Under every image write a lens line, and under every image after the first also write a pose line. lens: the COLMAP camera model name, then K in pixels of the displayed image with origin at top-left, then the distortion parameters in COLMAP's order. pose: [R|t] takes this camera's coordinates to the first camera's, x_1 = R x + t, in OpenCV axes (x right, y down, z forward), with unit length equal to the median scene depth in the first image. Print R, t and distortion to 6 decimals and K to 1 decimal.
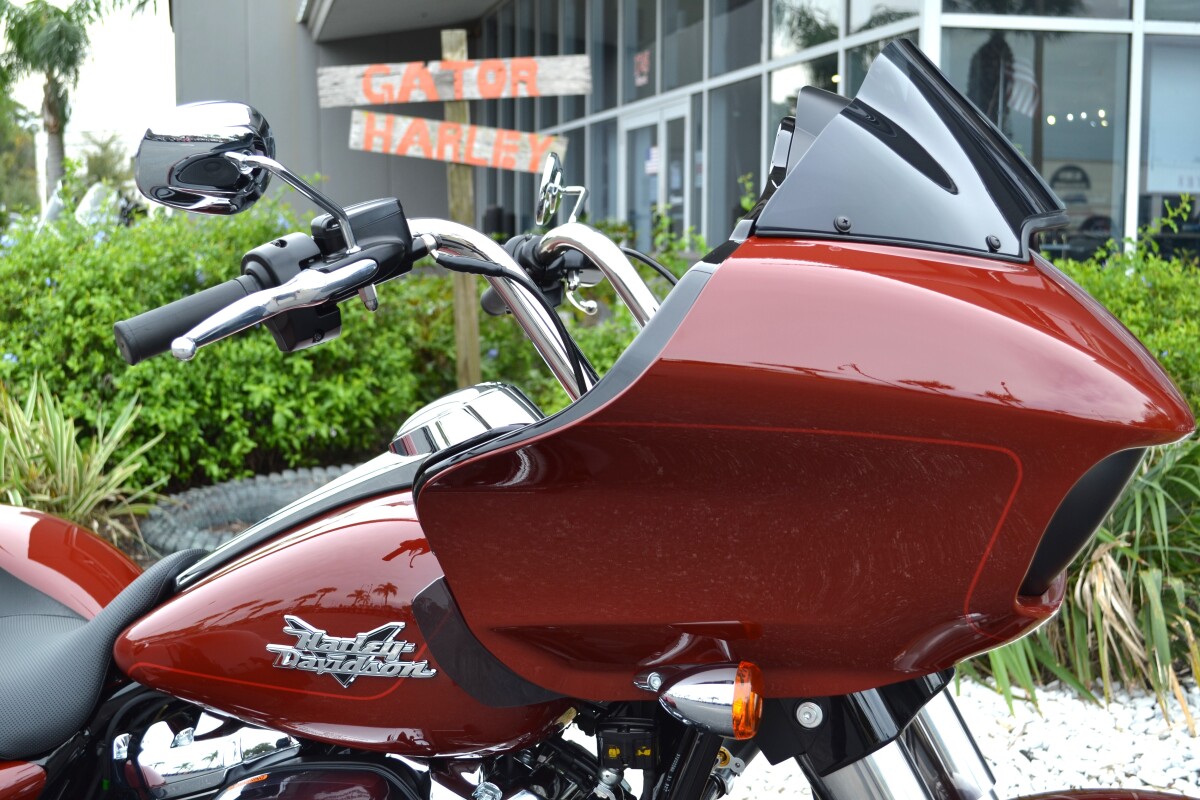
lens RADIAL K [[1593.4, 0, 586.7], [0, 1593.4, 394.0], [0, 0, 1]] dist [-0.023379, 0.000000]
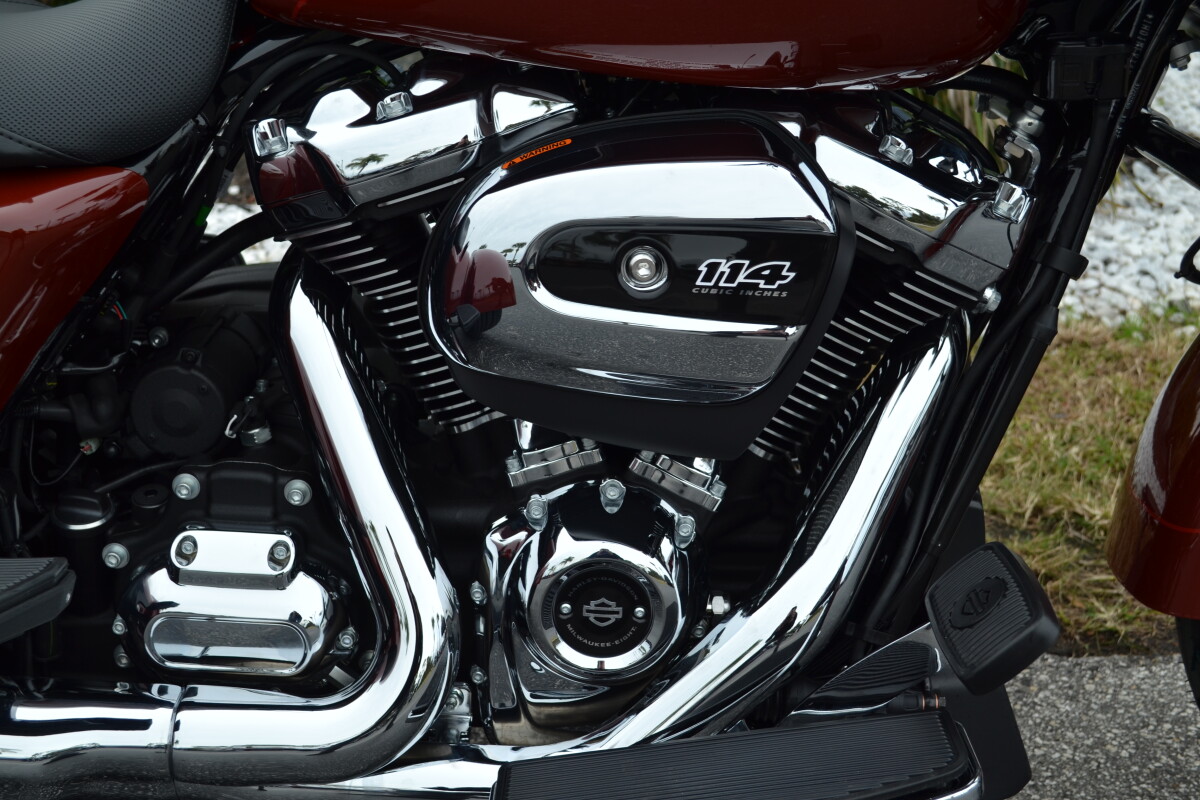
lens RADIAL K [[1593.4, 0, 579.7], [0, 1593.4, 393.6], [0, 0, 1]] dist [-0.023379, 0.000000]
pose [[0.963721, -0.075653, 0.255966, -0.095273], [0.015226, 0.973011, 0.230256, 0.049194], [-0.266477, -0.218005, 0.938863, 0.093625]]
